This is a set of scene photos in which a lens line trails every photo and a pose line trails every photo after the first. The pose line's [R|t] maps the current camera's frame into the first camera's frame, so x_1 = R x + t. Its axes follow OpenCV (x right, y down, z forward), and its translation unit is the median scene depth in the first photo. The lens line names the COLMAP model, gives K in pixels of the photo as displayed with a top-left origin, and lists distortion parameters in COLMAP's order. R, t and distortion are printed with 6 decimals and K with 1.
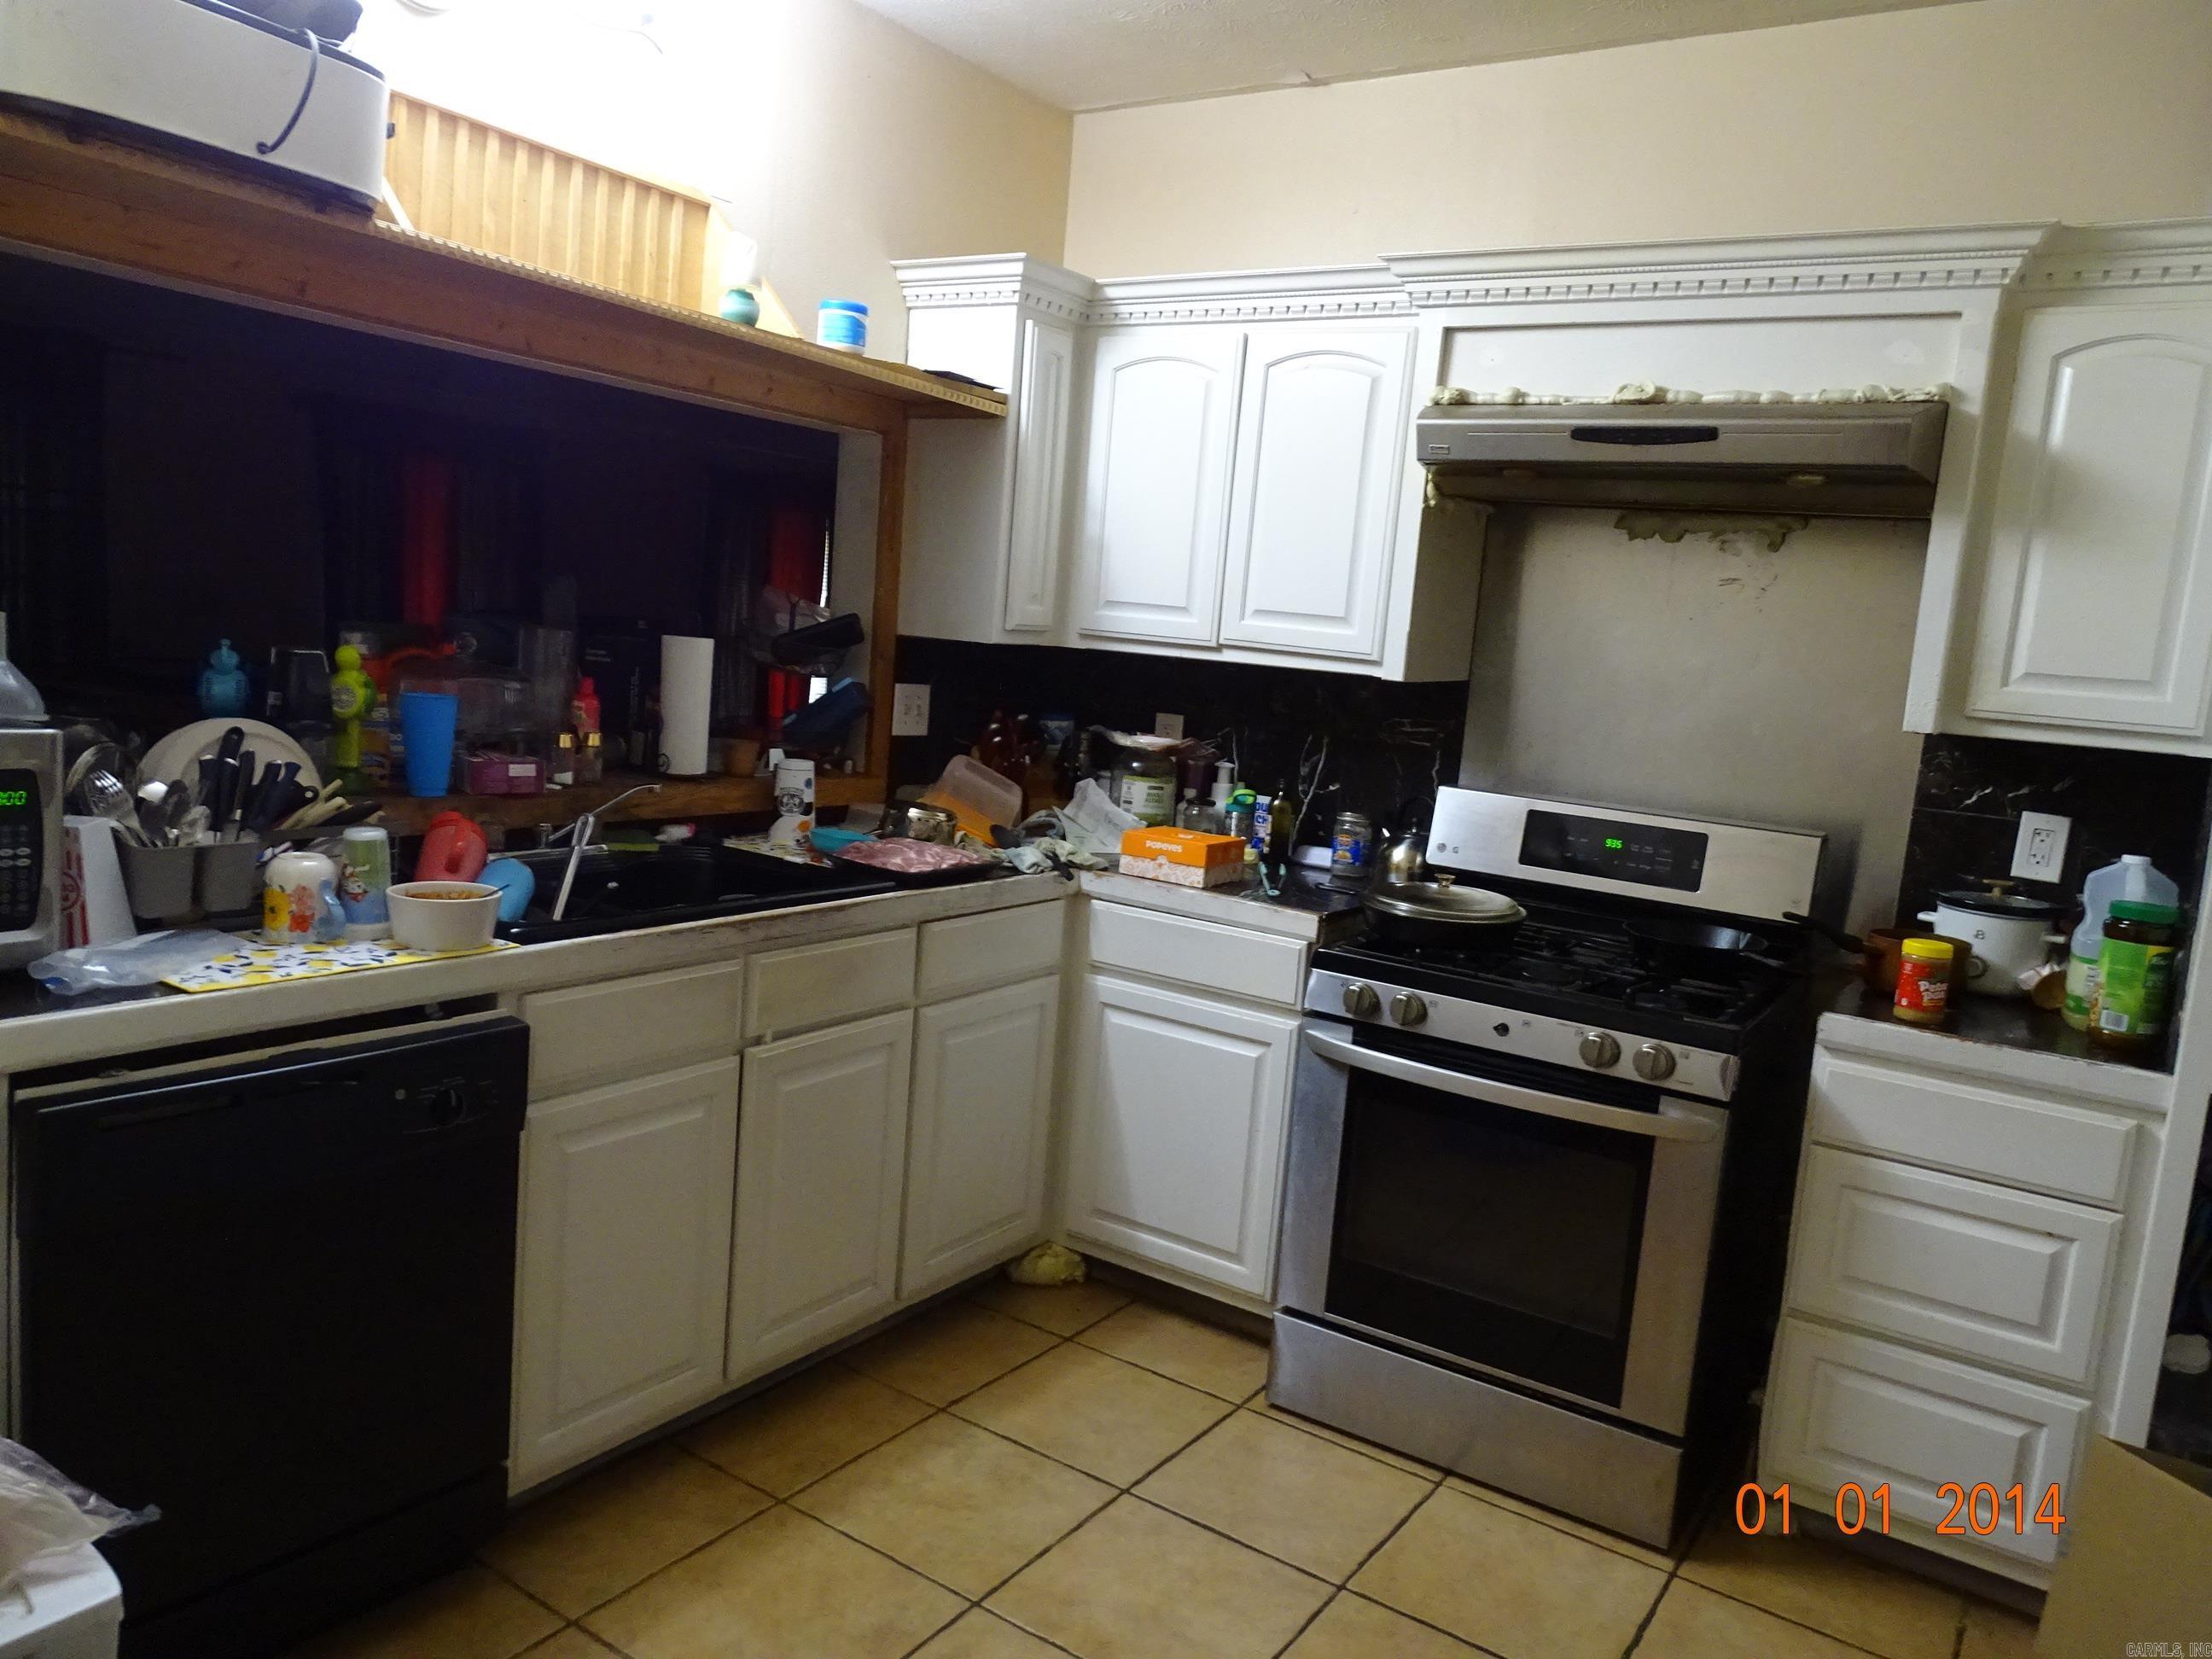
lens RADIAL K [[1574.8, 0, 1110.0], [0, 1574.8, 843.5], [0, 0, 1]] dist [0.008423, -0.000312]
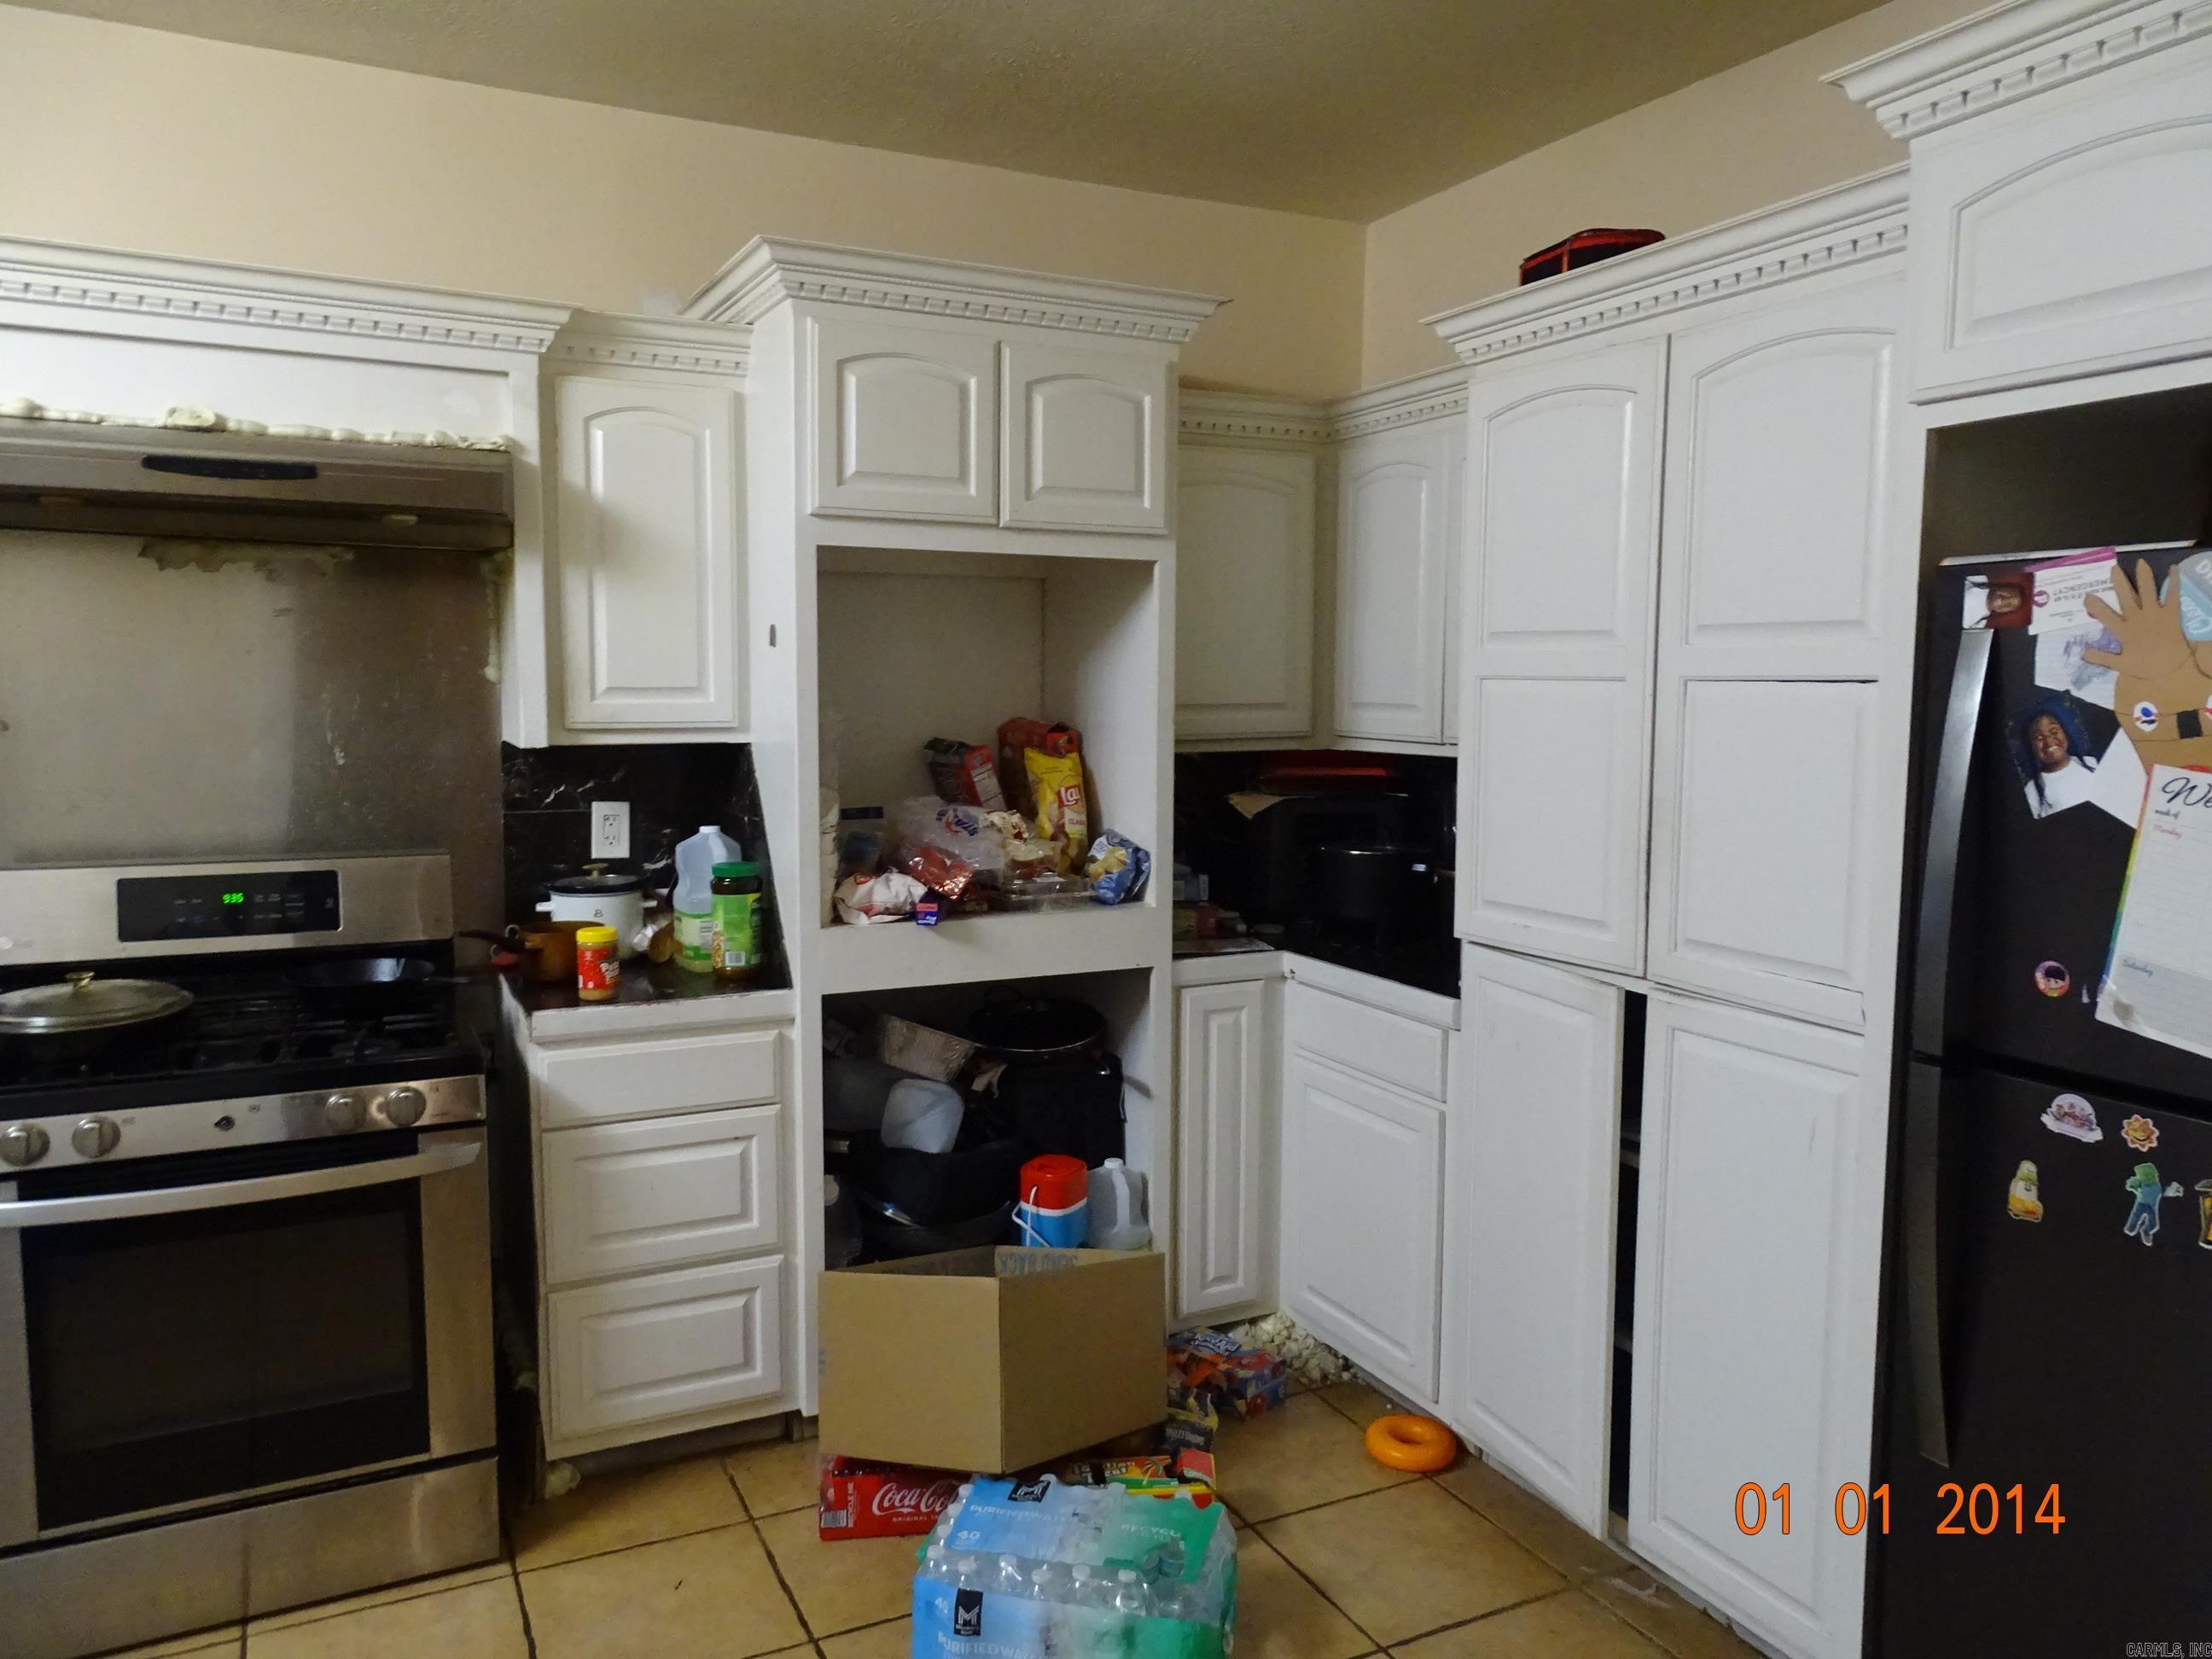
lens RADIAL K [[1574.8, 0, 1110.0], [0, 1574.8, 843.5], [0, 0, 1]] dist [0.008423, -0.000312]
pose [[0.497859, -0.167824, 0.850865, -0.252842], [0.153856, 0.982627, 0.103788, -0.058704], [-0.853501, 0.079238, 0.515031, 0.088140]]
